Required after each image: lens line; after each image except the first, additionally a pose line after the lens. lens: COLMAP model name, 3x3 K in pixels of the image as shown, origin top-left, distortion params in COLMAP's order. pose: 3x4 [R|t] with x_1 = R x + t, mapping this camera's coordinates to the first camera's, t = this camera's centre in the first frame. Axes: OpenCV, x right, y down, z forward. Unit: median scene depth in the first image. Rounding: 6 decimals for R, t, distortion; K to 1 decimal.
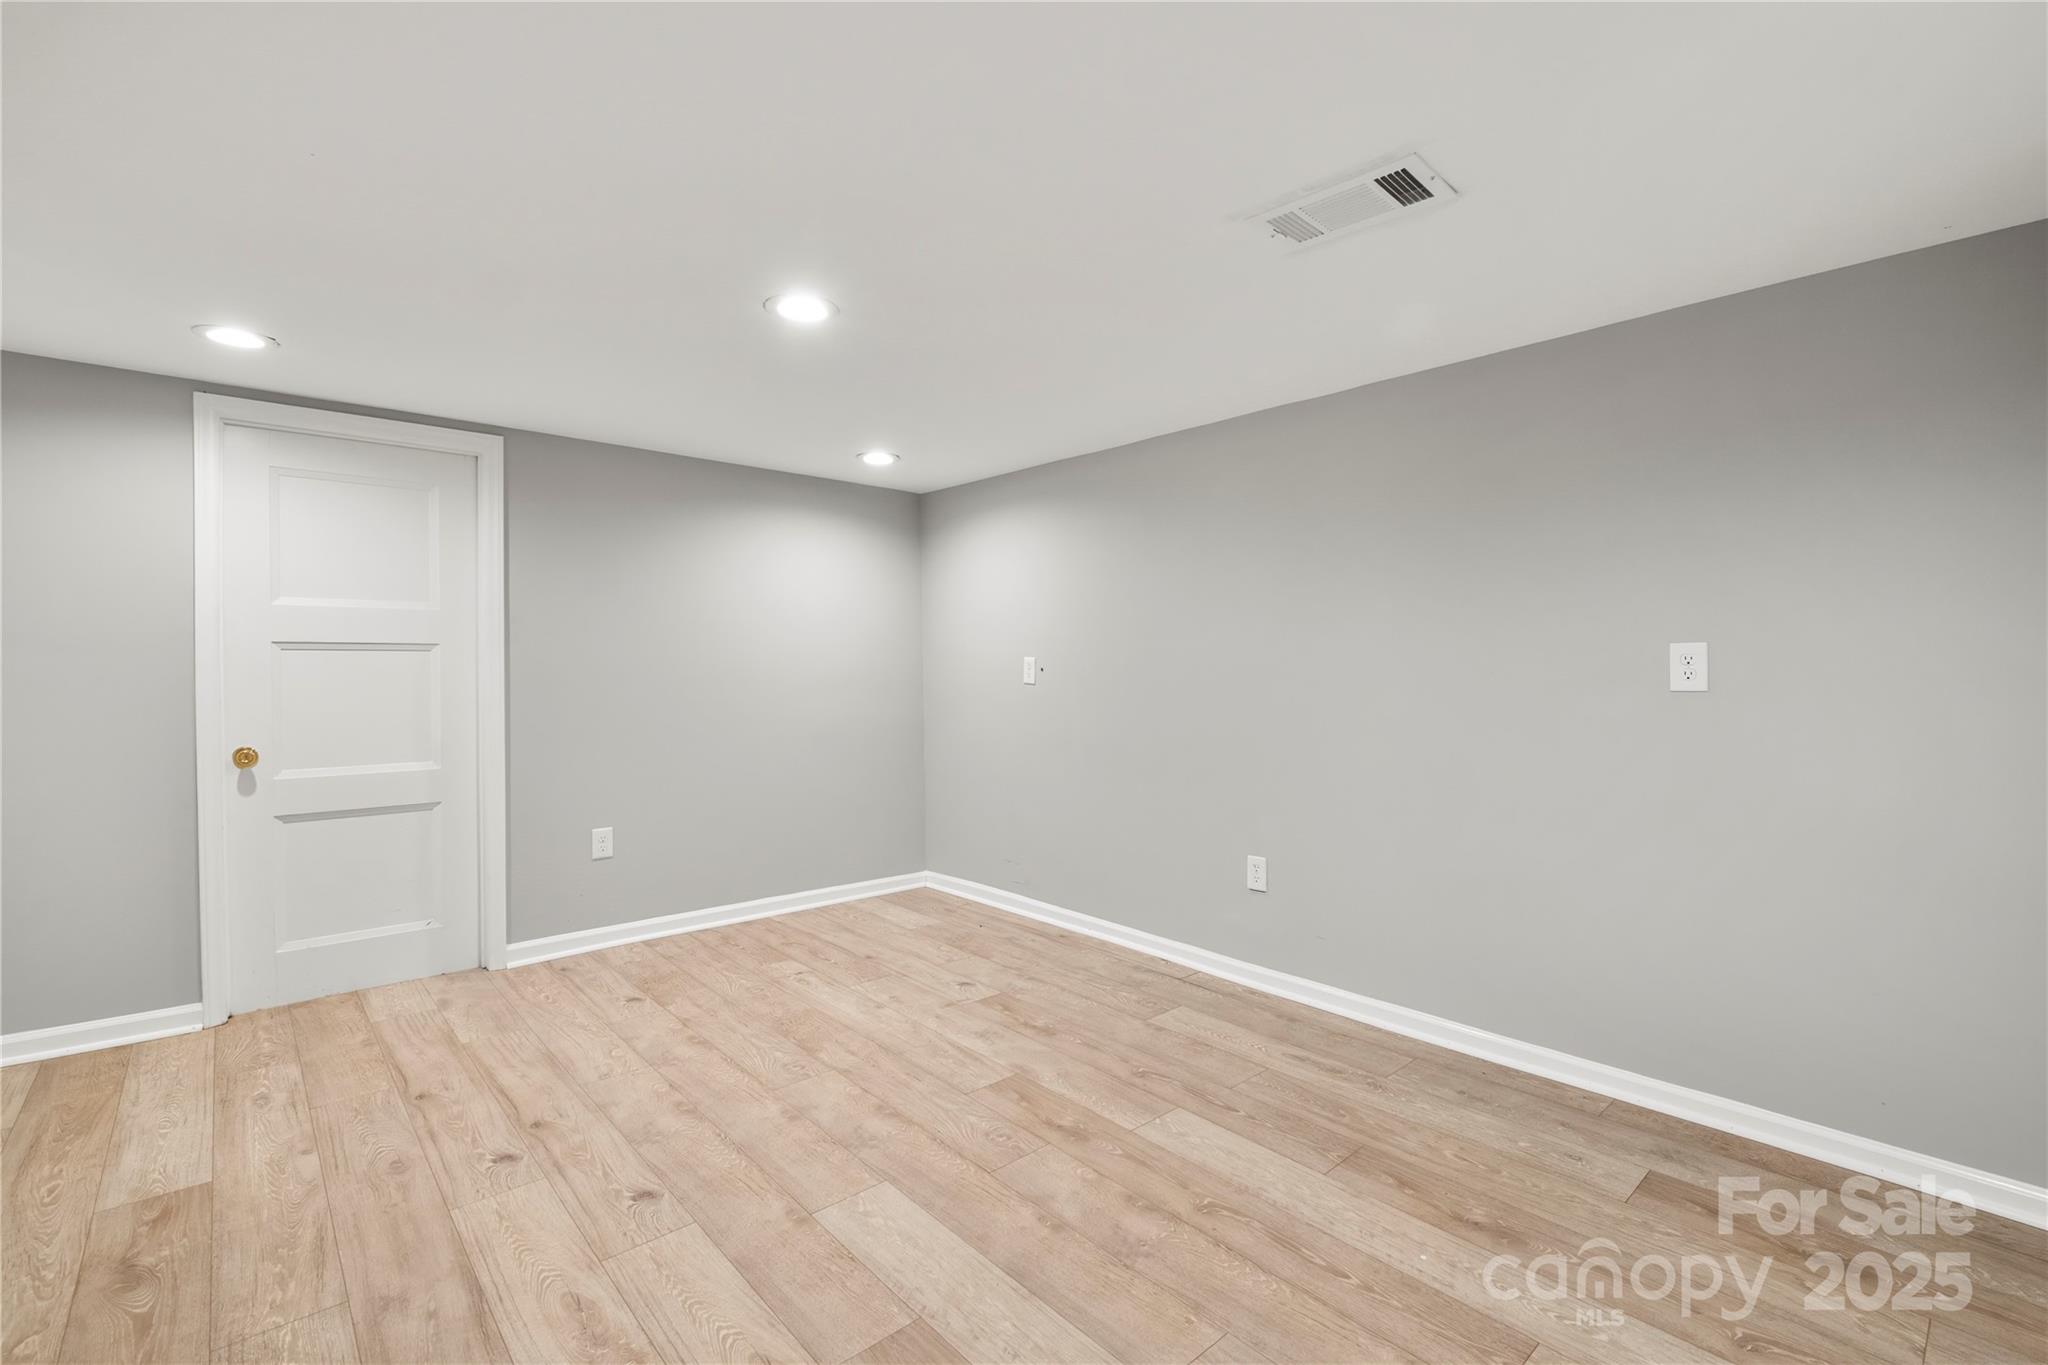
lens RADIAL K [[906.4, 0, 1027.8], [0, 906.4, 679.2], [0, 0, 1]] dist [0.002143, -0.005112]
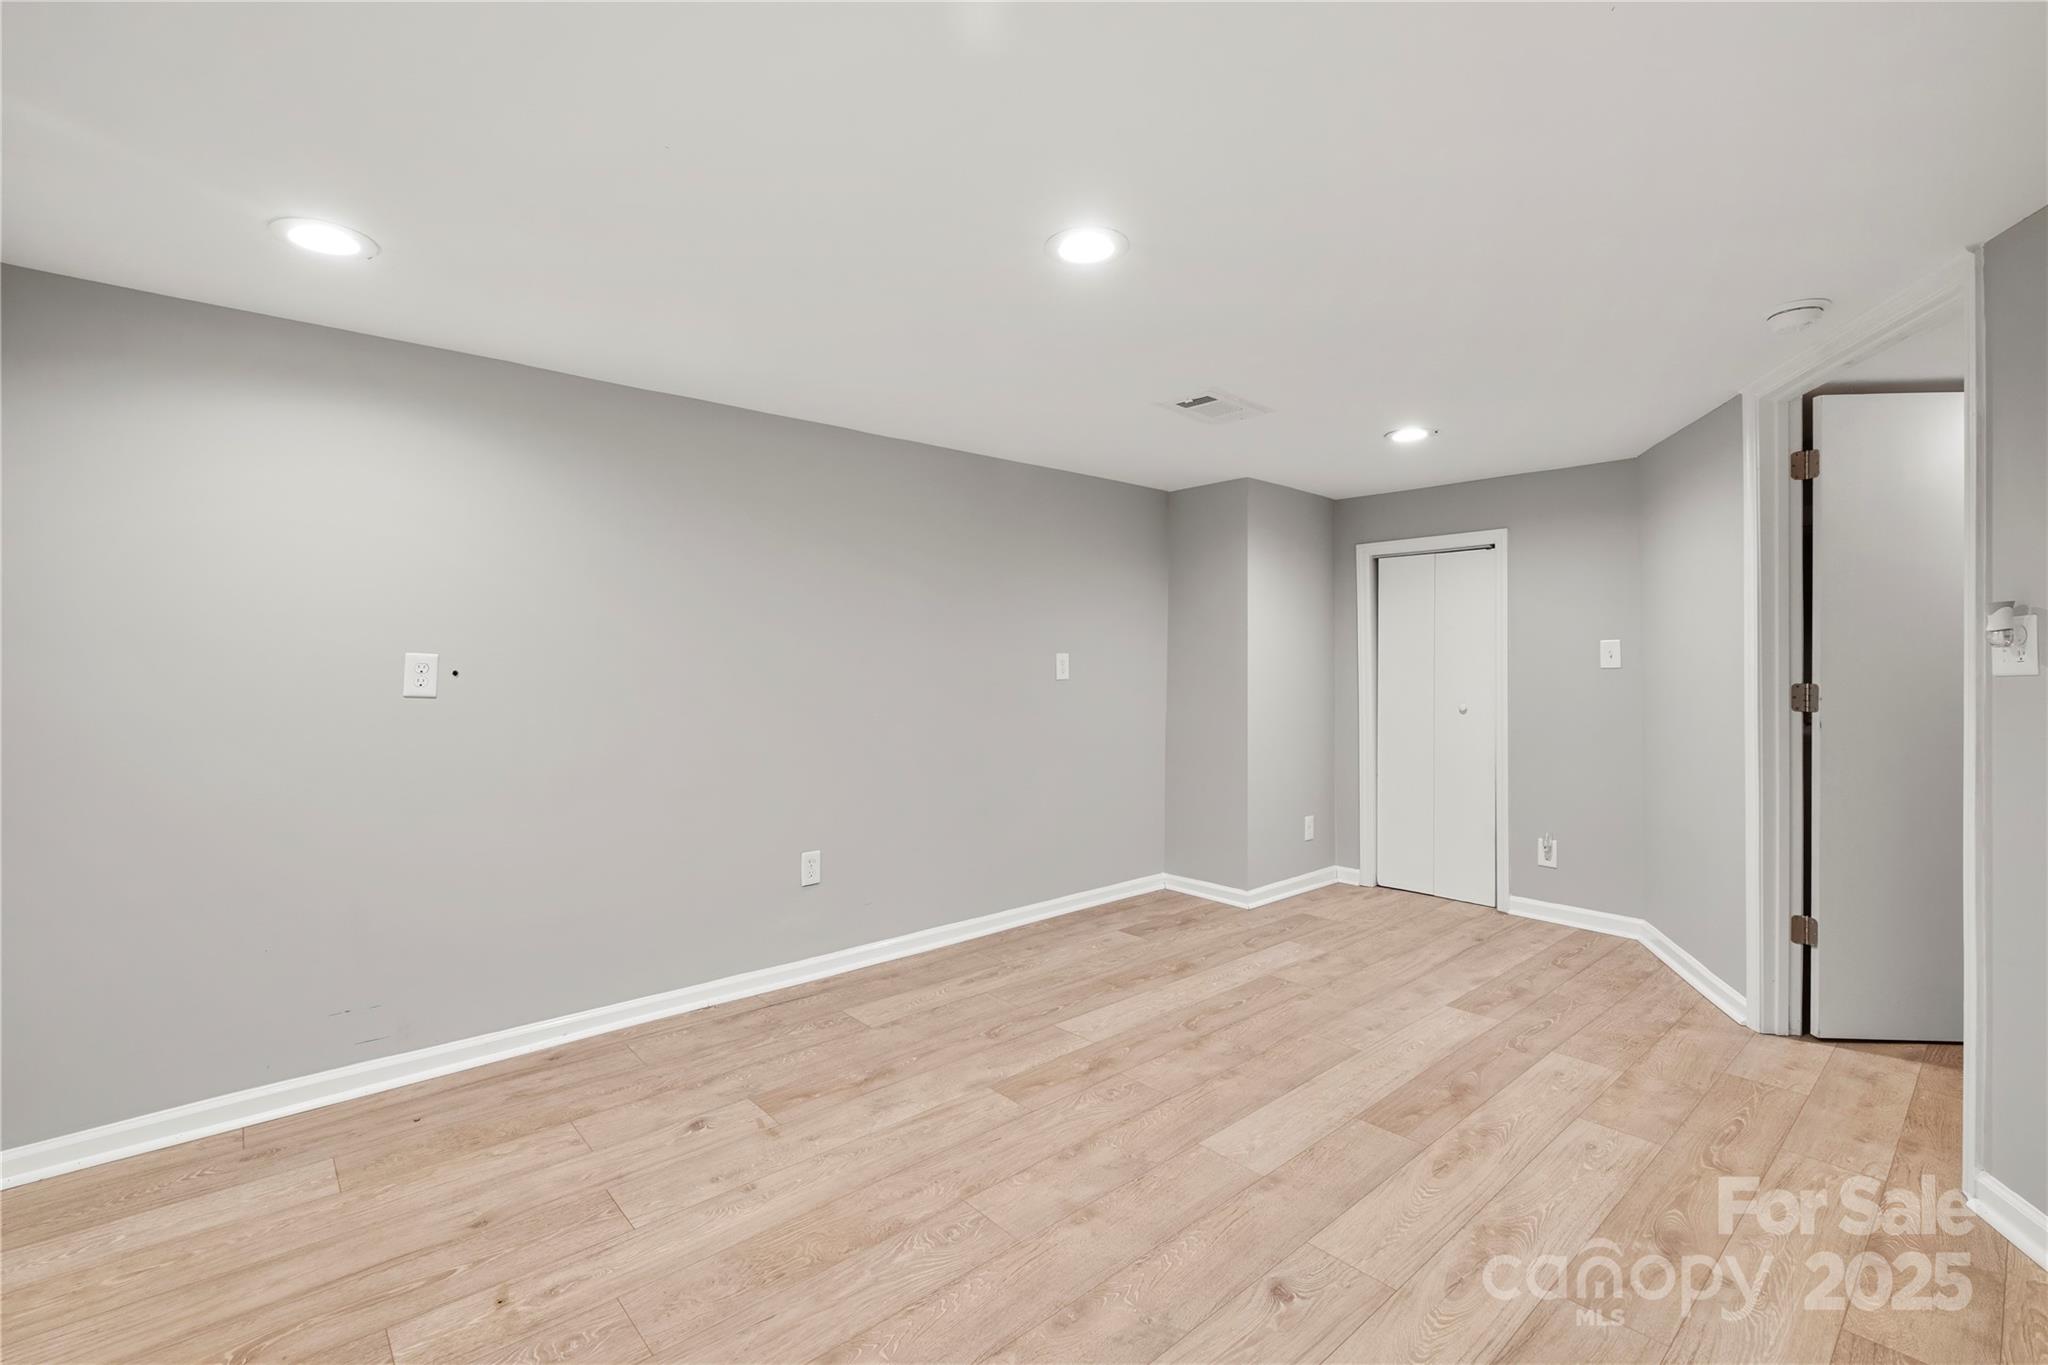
lens RADIAL K [[906.4, 0, 1028.4], [0, 906.4, 669.6], [0, 0, 1]] dist [0.002143, -0.005112]
pose [[0.000084, -0.006897, 0.999976, -0.954079], [0.017393, 0.999825, 0.006895, -0.017745], [-0.999849, 0.017392, 0.000204, 0.922439]]
